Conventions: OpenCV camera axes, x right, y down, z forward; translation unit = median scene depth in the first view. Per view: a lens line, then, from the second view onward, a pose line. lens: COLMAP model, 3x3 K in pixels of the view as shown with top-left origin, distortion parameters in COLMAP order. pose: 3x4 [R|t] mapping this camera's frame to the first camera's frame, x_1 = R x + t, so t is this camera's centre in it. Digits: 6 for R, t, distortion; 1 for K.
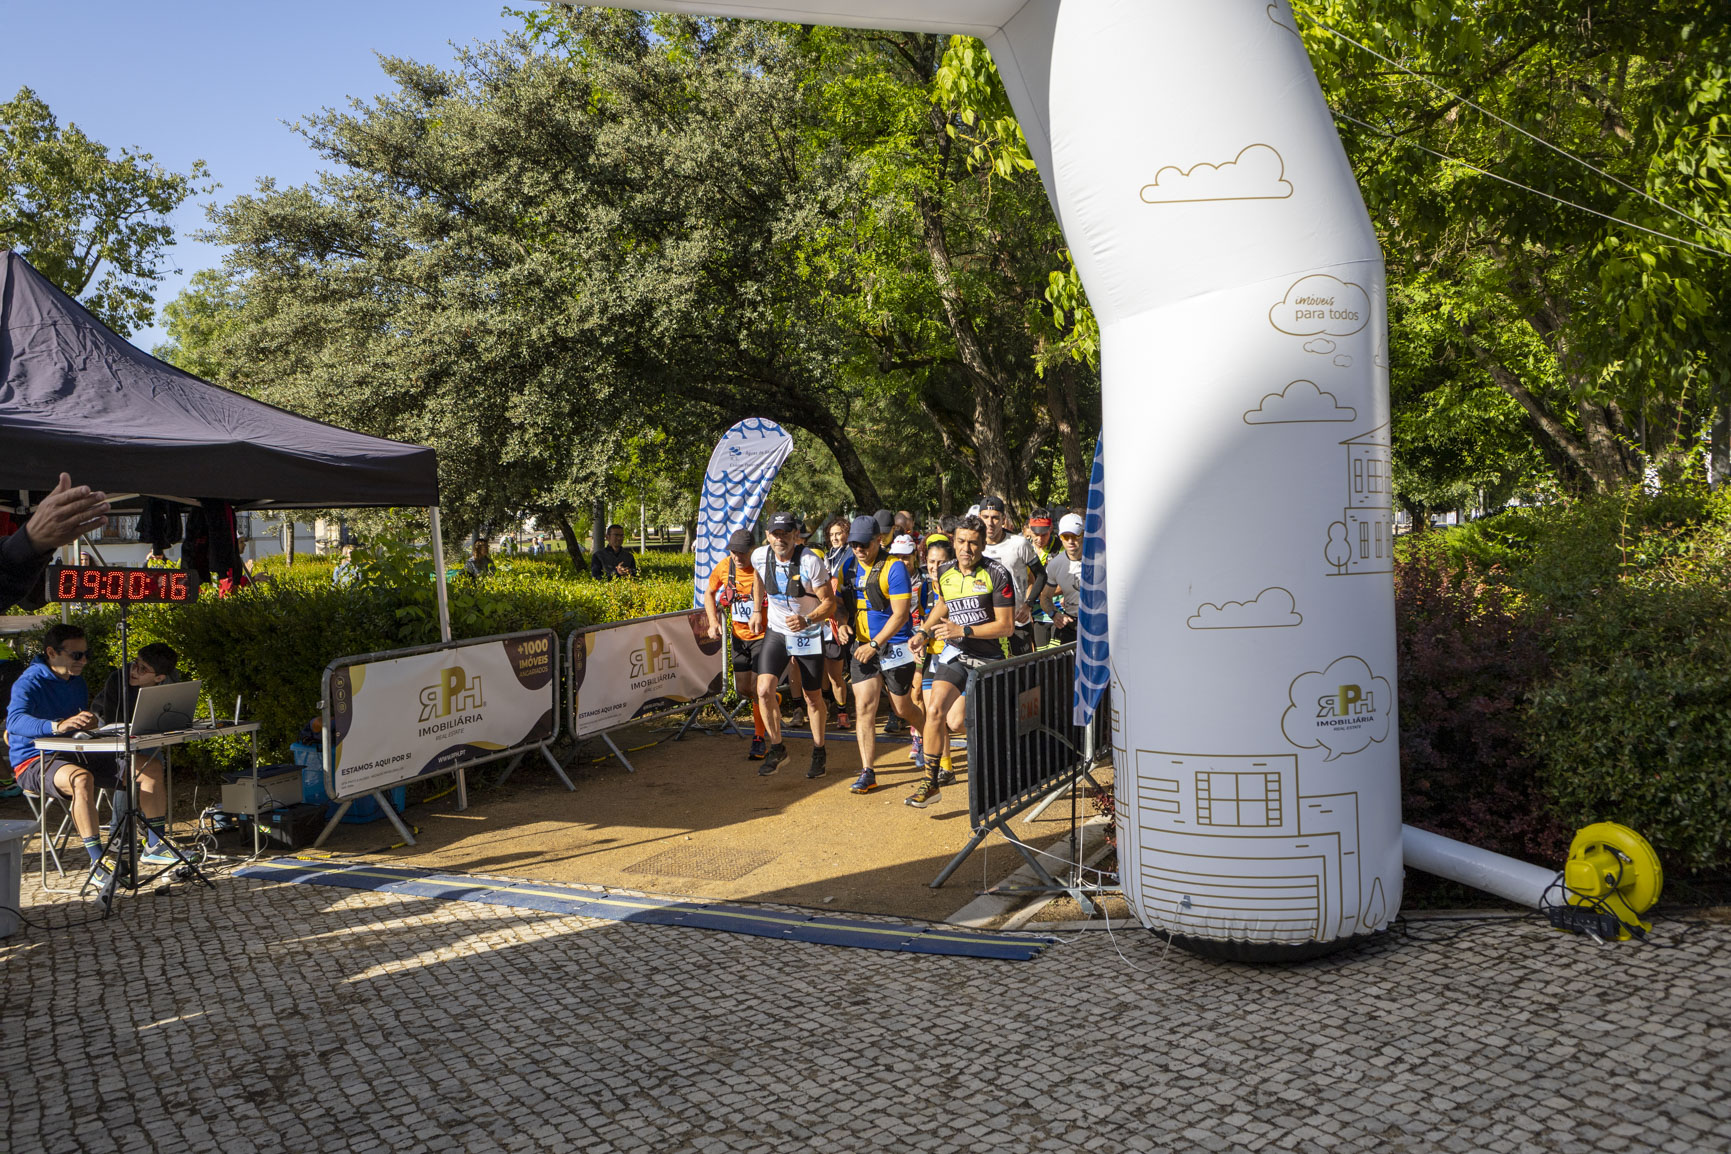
lens RADIAL K [[1407.6, 0, 859.2], [0, 1407.6, 578.0], [0, 0, 1]] dist [0.026611, -0.046090]
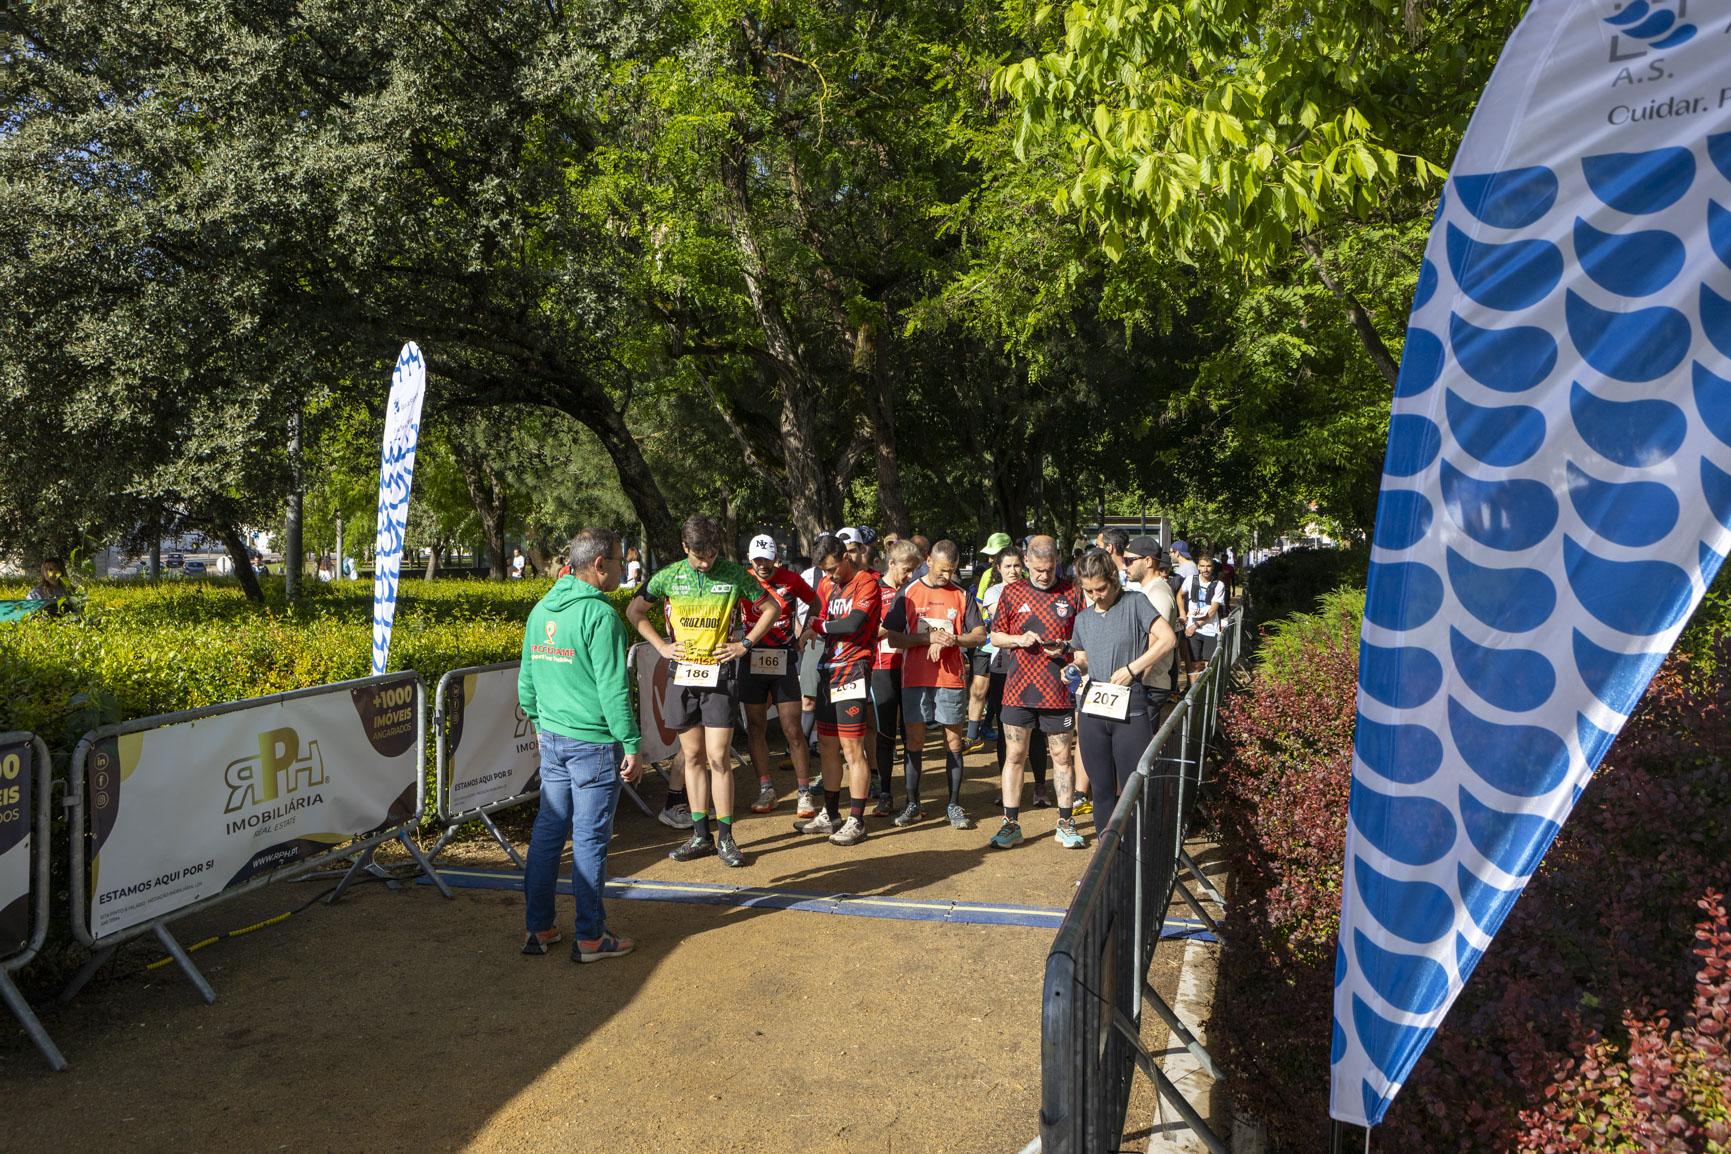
lens RADIAL K [[1444.0, 0, 849.9], [0, 1444.0, 581.9], [0, 0, 1]] dist [0.003352, -0.002020]
pose [[0.988109, 0.021011, 0.152310, -0.010332], [-0.018095, 0.999626, -0.020501, -0.008668], [-0.152684, 0.017502, 0.988120, 0.355414]]
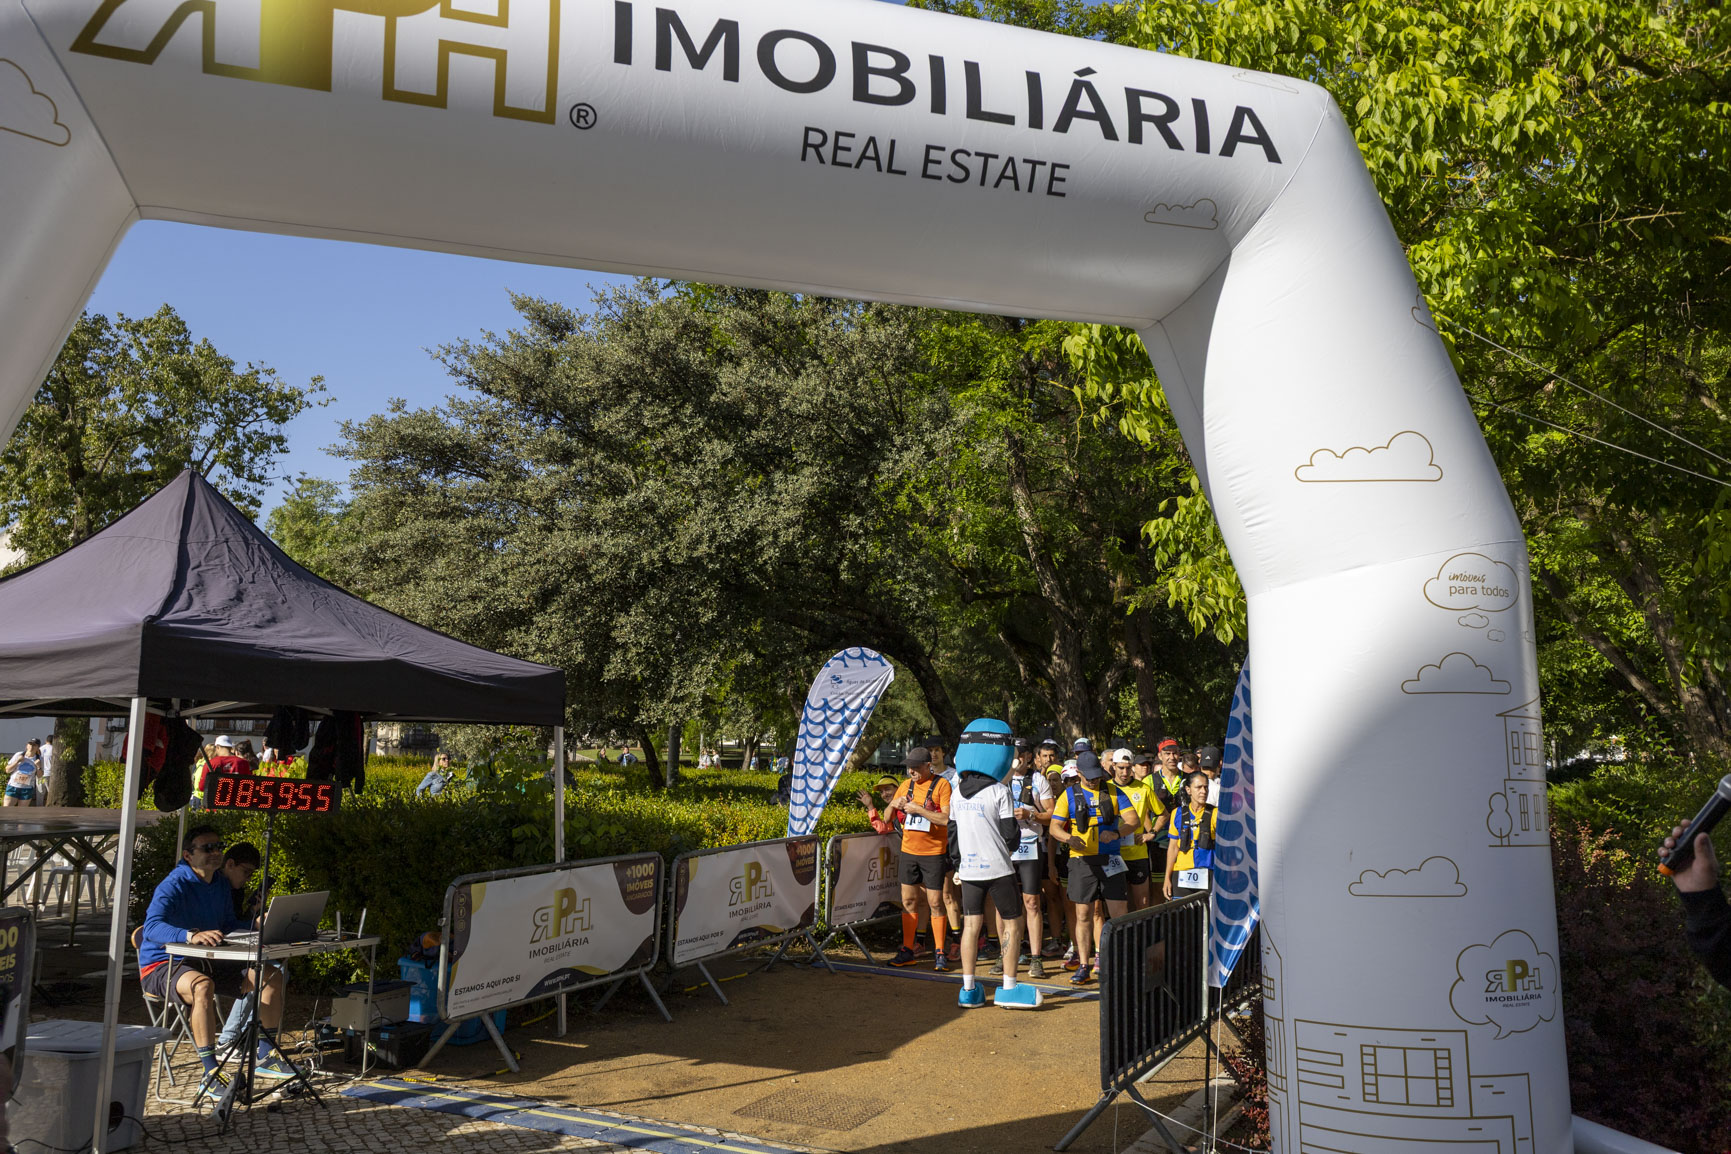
lens RADIAL K [[1407.6, 0, 859.2], [0, 1407.6, 578.0], [0, 0, 1]] dist [0.026611, -0.046090]
pose [[0.998250, 0.041055, -0.042558, -0.031818], [-0.047179, 0.986841, -0.154659, -0.006410], [0.035649, 0.156396, 0.987051, -0.012566]]
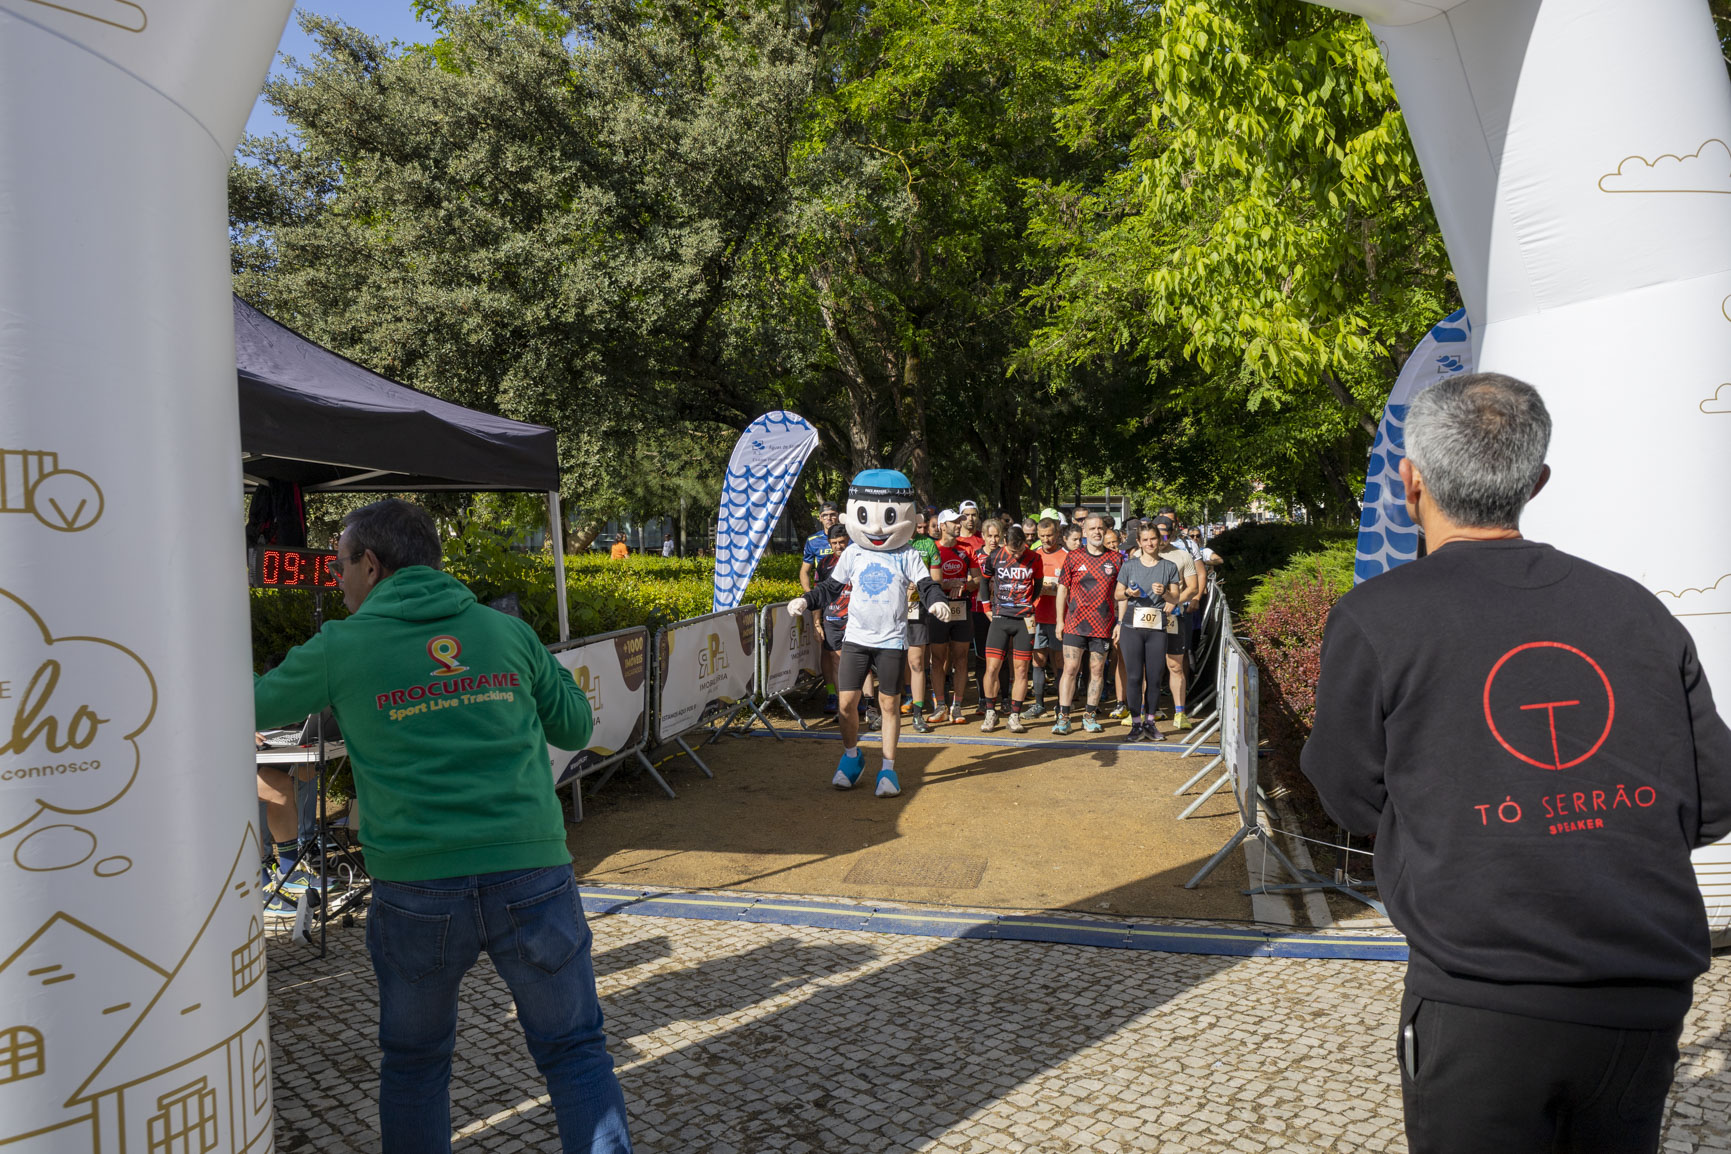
lens RADIAL K [[1361.8, 0, 884.0], [0, 1361.8, 577.7], [0, 0, 1]] dist [0.009163, 0.012944]
pose [[0.980458, 0.010331, 0.196455, -0.188100], [-0.009238, 0.999936, -0.006479, 0.006431], [-0.196509, 0.004537, 0.980492, 0.061645]]
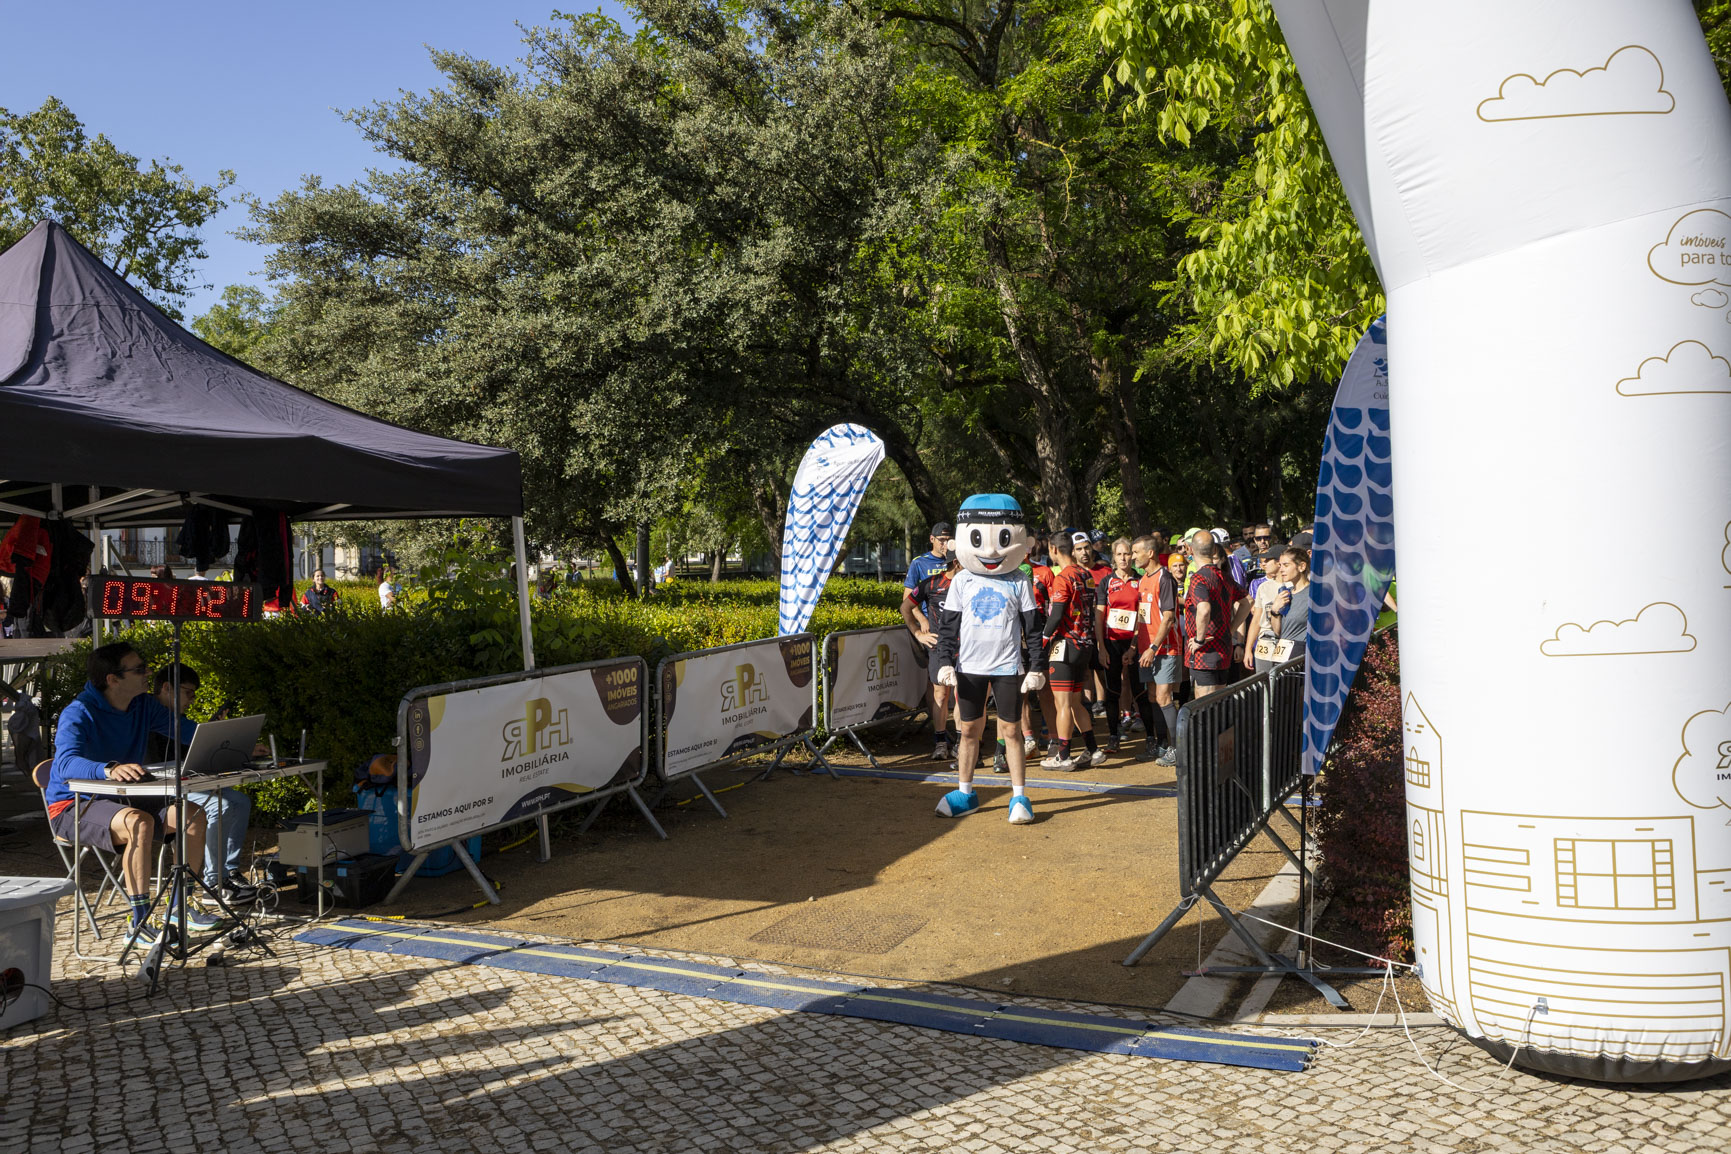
lens RADIAL K [[1419.8, 0, 866.2], [0, 1419.8, 583.1], [0, 0, 1]] dist [0.003697, 0.000432]
pose [[0.999947, 0.006555, -0.007959, -0.053541], [-0.006701, 0.999807, -0.018458, 0.004199], [0.007836, 0.018510, 0.999798, 0.079600]]
